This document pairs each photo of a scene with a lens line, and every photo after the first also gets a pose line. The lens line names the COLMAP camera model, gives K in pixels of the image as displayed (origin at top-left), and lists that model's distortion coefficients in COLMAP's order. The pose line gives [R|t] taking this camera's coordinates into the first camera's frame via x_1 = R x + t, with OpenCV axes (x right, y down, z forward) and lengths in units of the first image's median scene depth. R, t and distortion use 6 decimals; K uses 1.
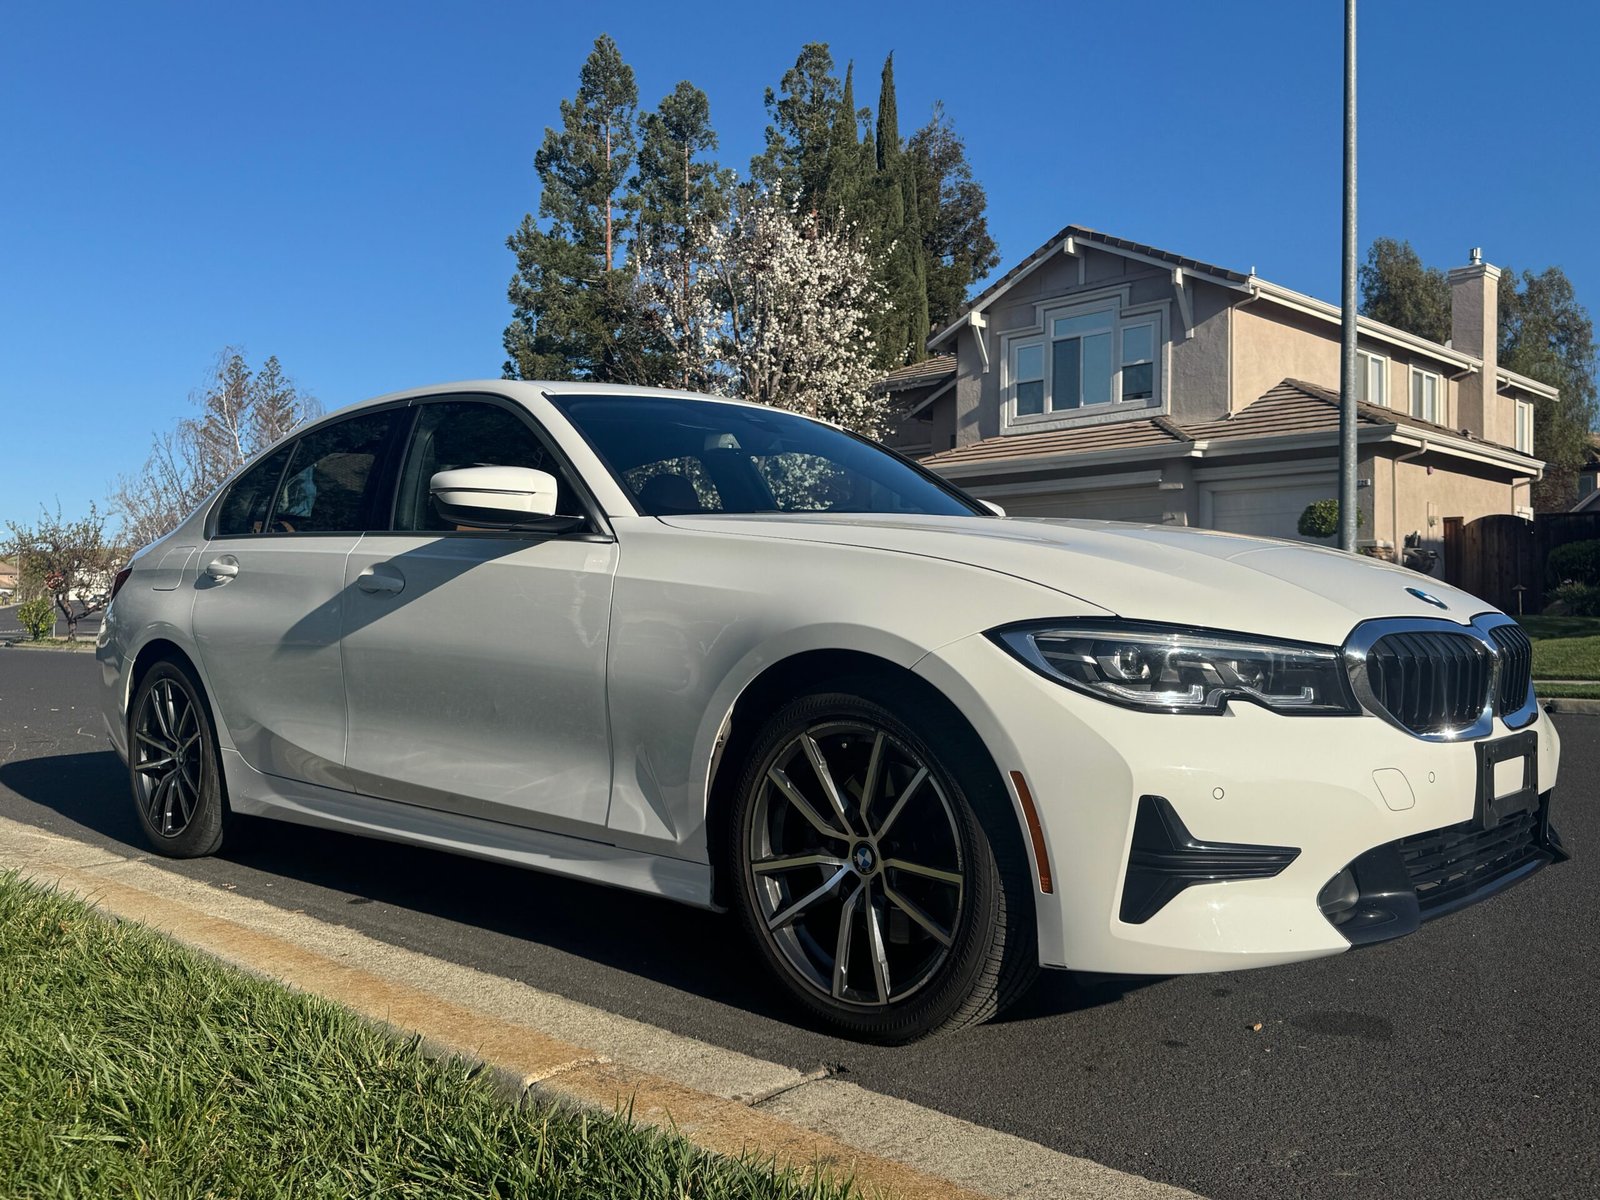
lens RADIAL K [[1428.0, 0, 798.4], [0, 1428.0, 600.0], [0, 0, 1]] dist [0.096606, -0.077208]
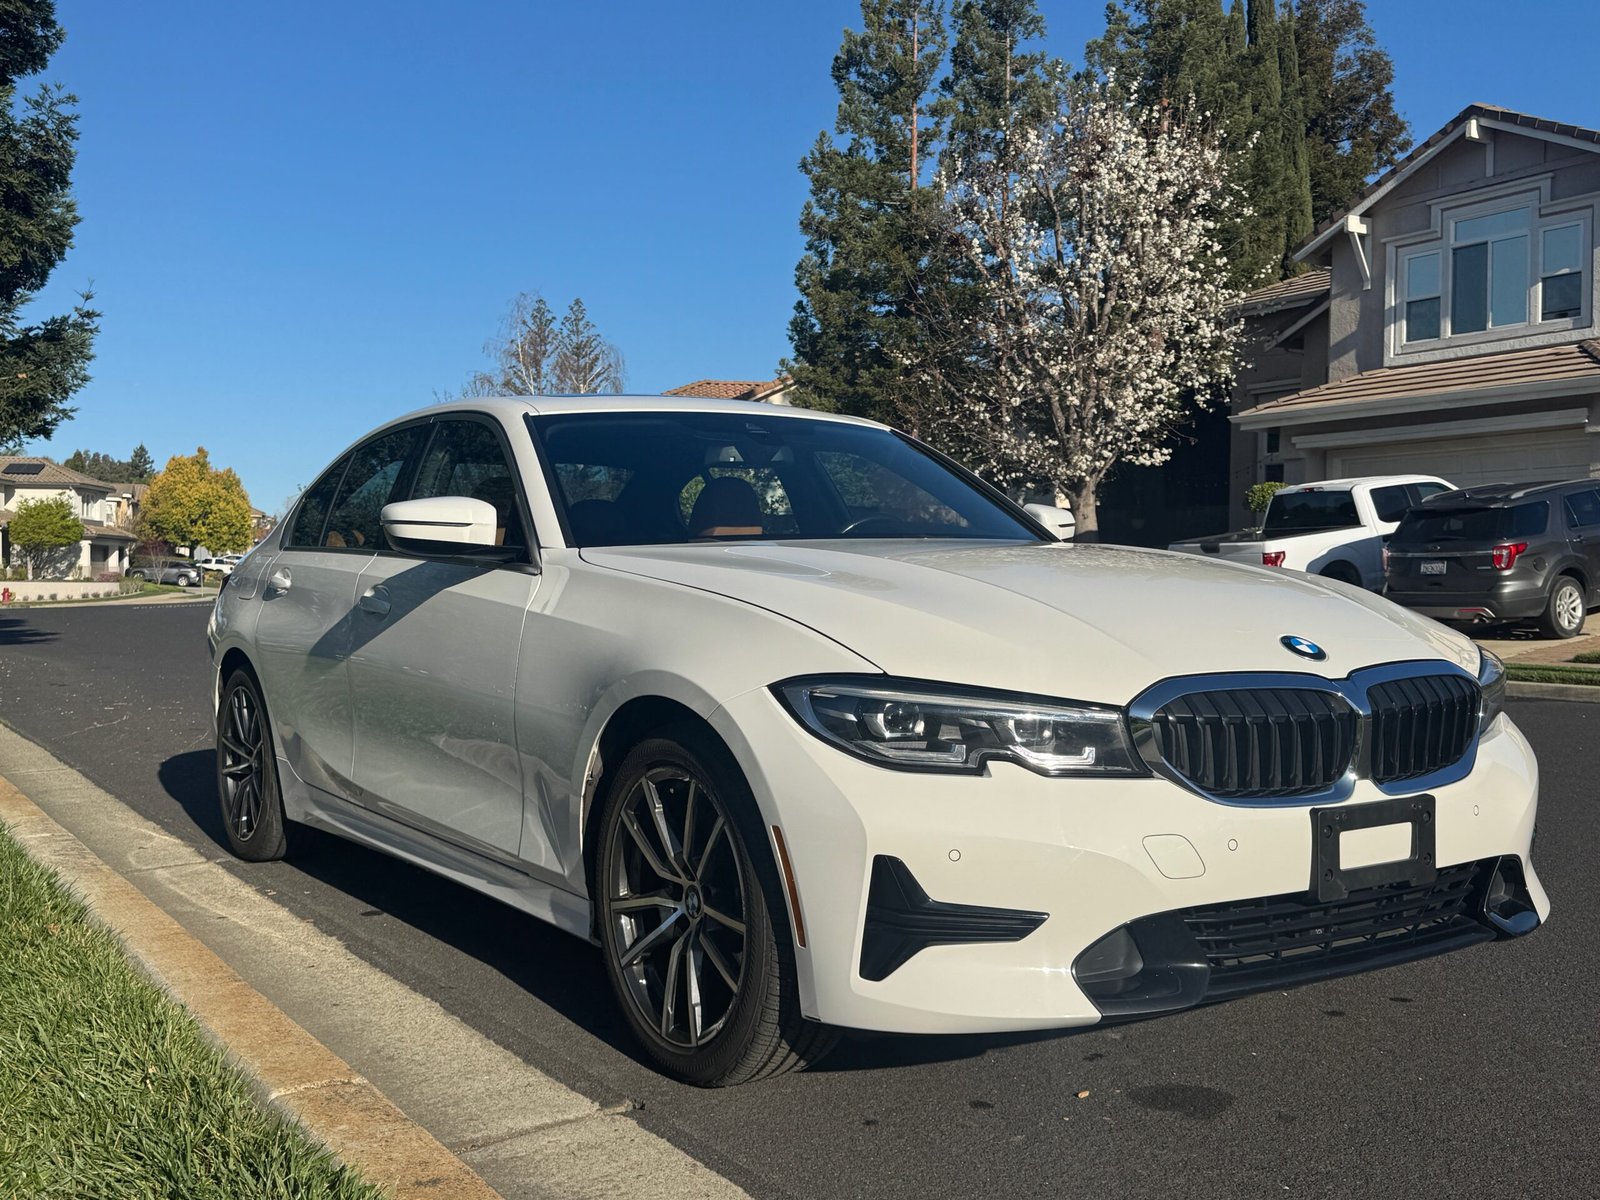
lens RADIAL K [[1690.6, 0, 803.6], [0, 1690.6, 591.5], [0, 0, 1]] dist [0.080702, 0.000000]
pose [[0.971699, 0.003595, -0.236195, 0.316124], [0.001123, 0.999803, 0.019836, -0.049097], [0.236220, -0.019540, 0.971503, -0.109964]]
